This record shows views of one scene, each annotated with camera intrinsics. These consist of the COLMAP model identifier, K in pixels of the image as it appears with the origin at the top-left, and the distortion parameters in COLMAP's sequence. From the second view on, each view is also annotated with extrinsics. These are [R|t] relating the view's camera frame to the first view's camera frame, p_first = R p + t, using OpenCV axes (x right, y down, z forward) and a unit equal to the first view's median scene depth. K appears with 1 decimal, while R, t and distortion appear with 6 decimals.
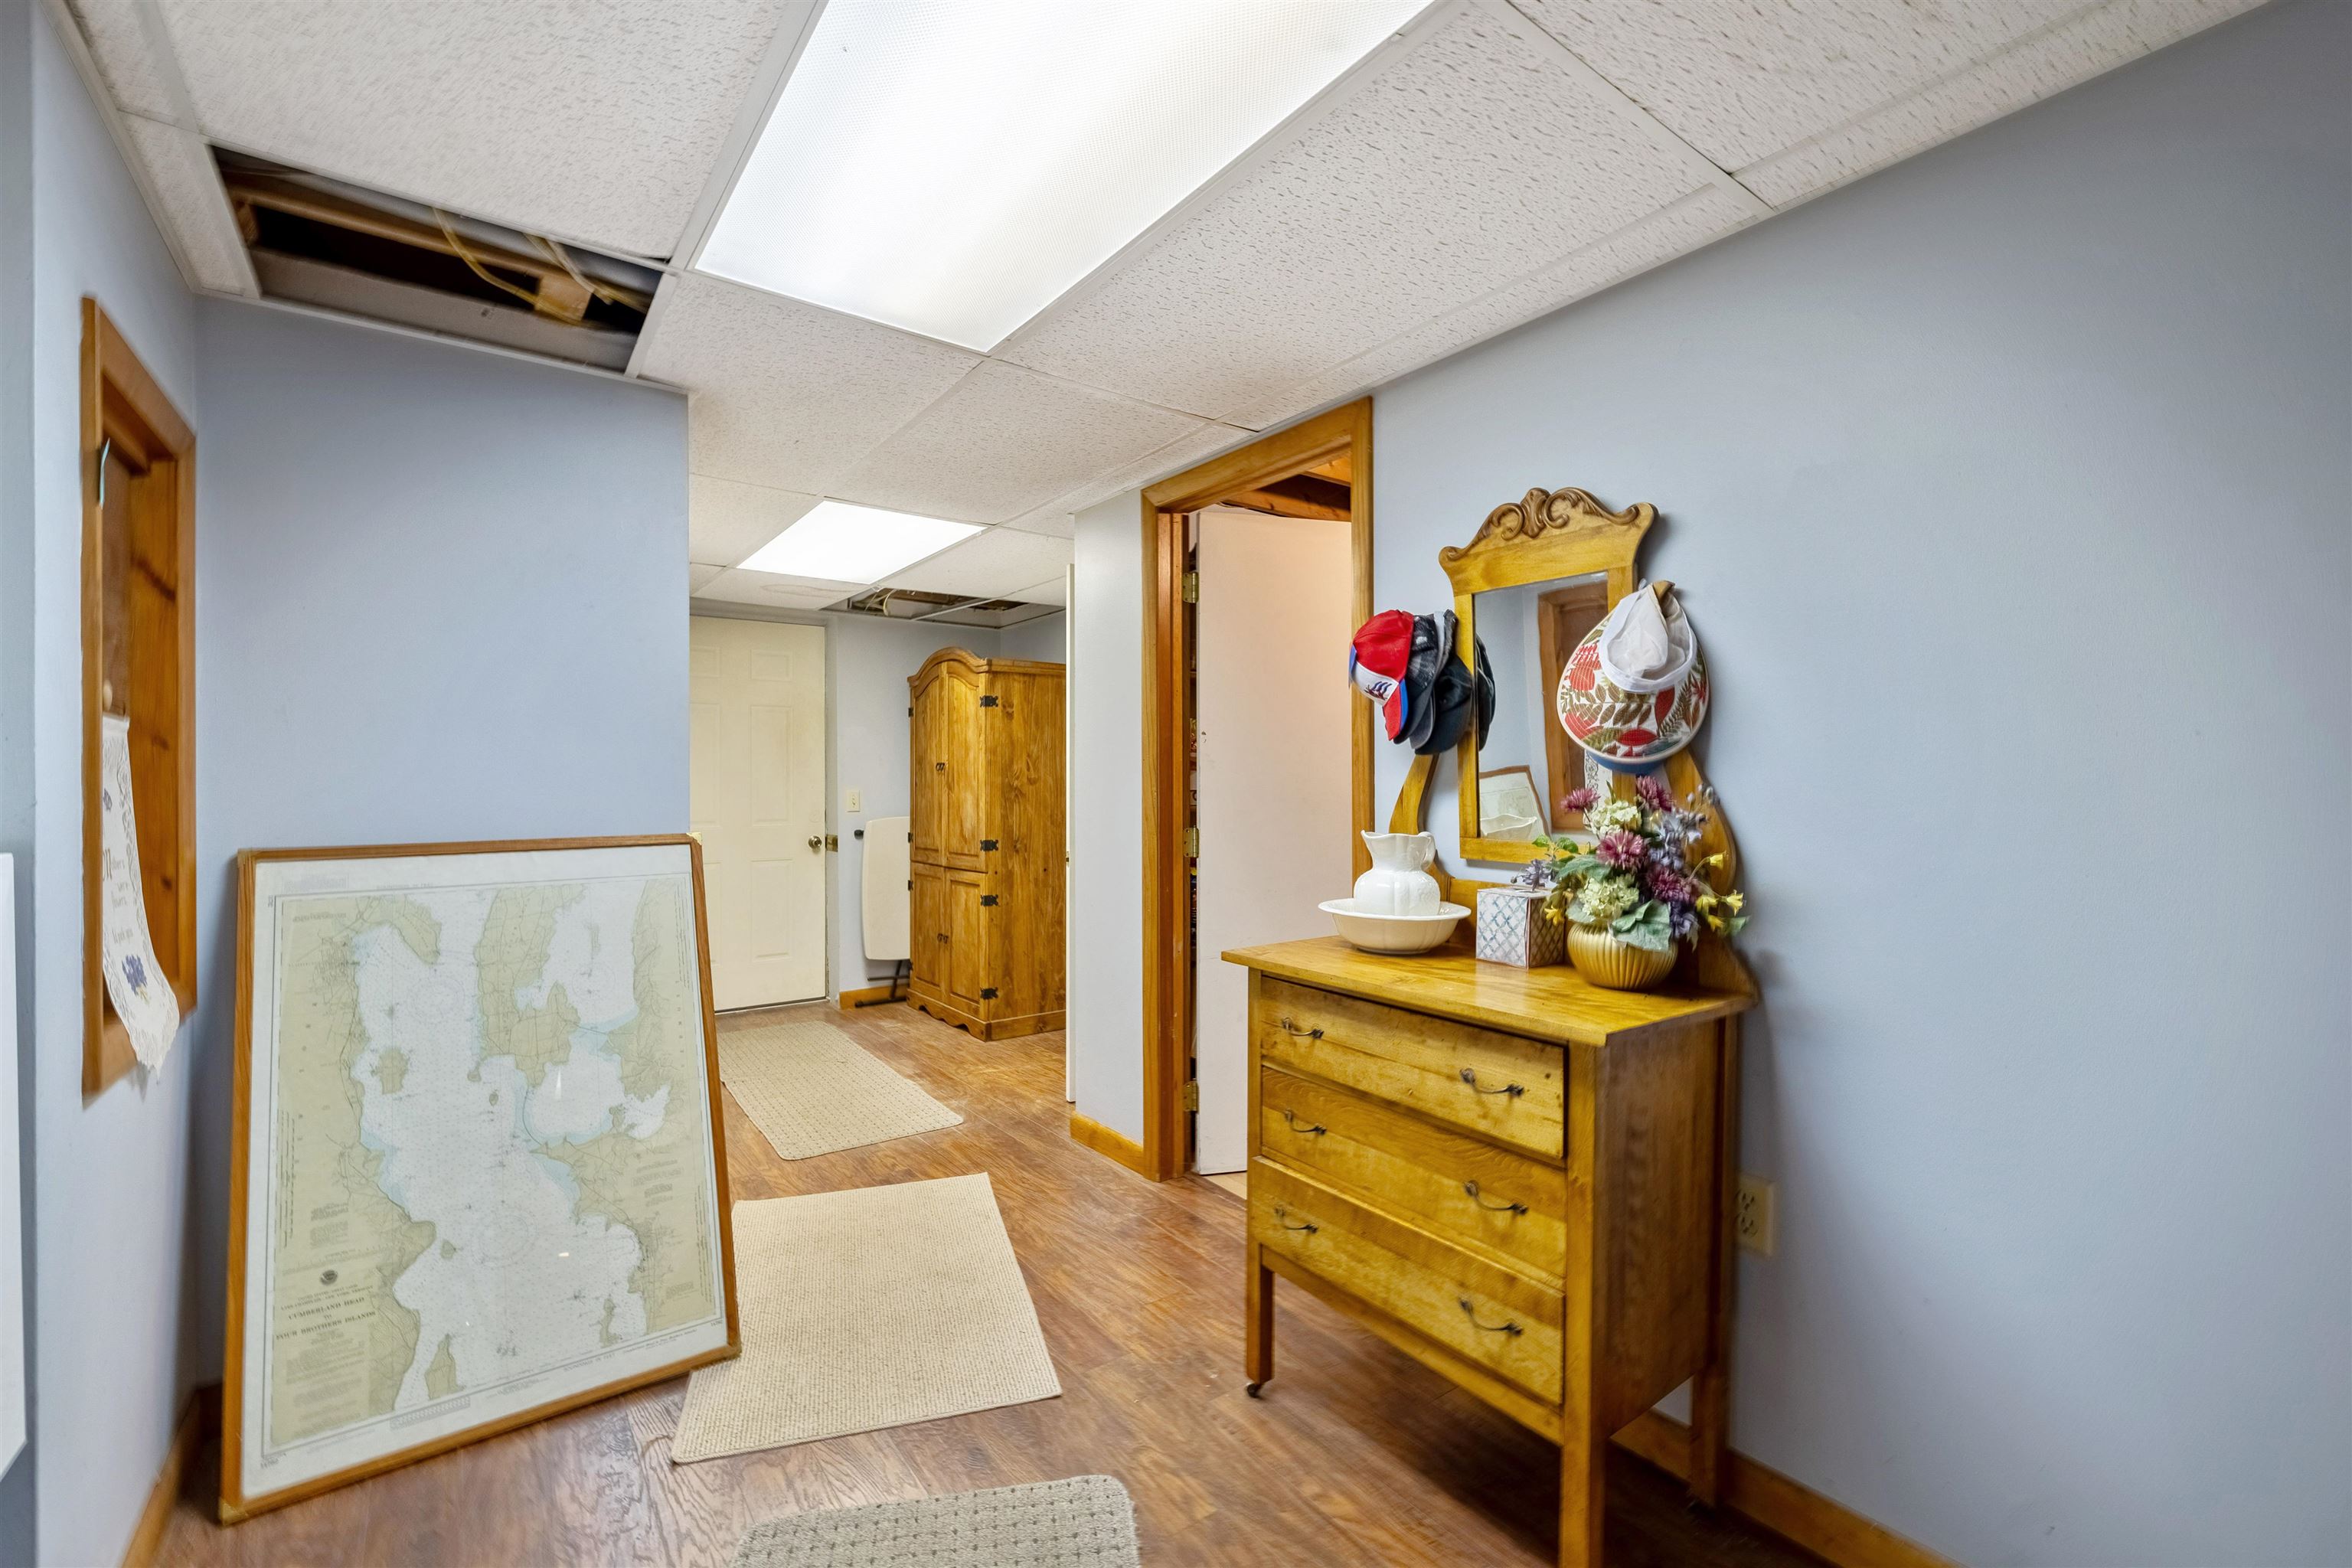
lens RADIAL K [[1010.6, 0, 1181.2], [0, 1010.6, 782.2], [0, 0, 1]] dist [-0.001078, -0.000631]
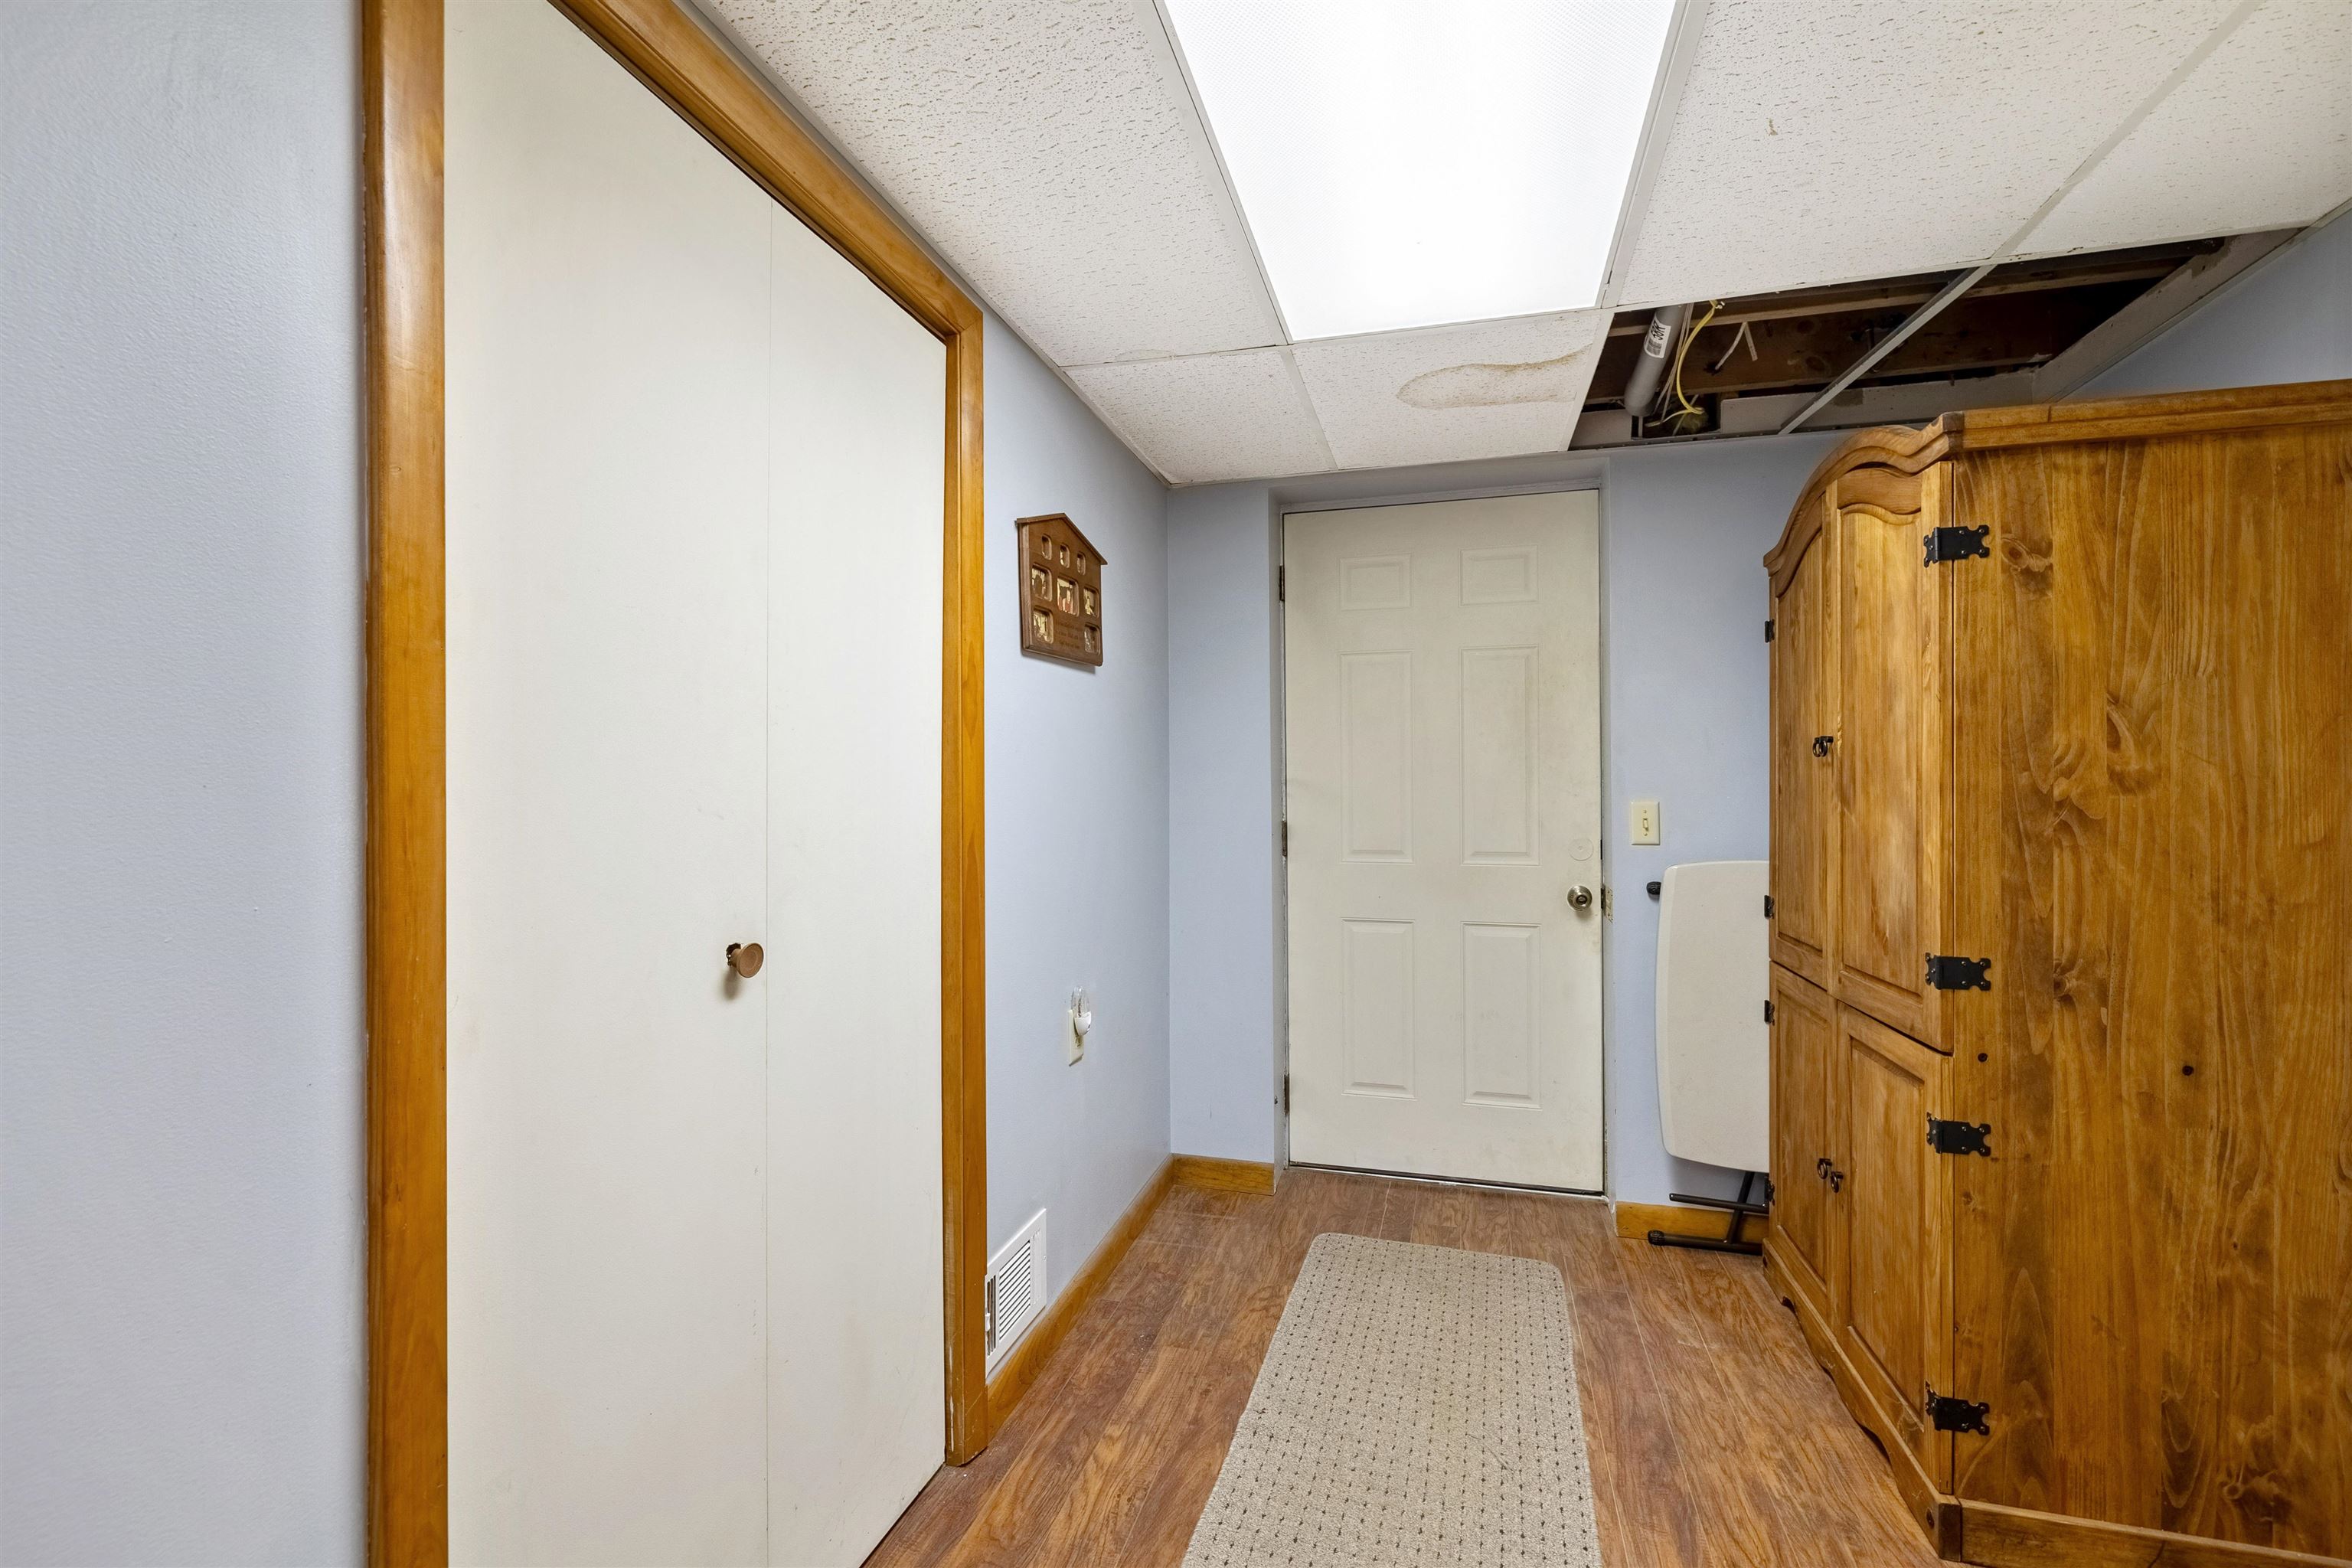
lens RADIAL K [[1010.6, 0, 1181.2], [0, 1010.6, 782.2], [0, 0, 1]] dist [-0.001078, -0.000631]
pose [[0.613589, -0.002344, -0.789622, -0.081270], [-0.001977, 0.999988, -0.004505, 0.001230], [0.789623, 0.004325, 0.613577, 0.577763]]
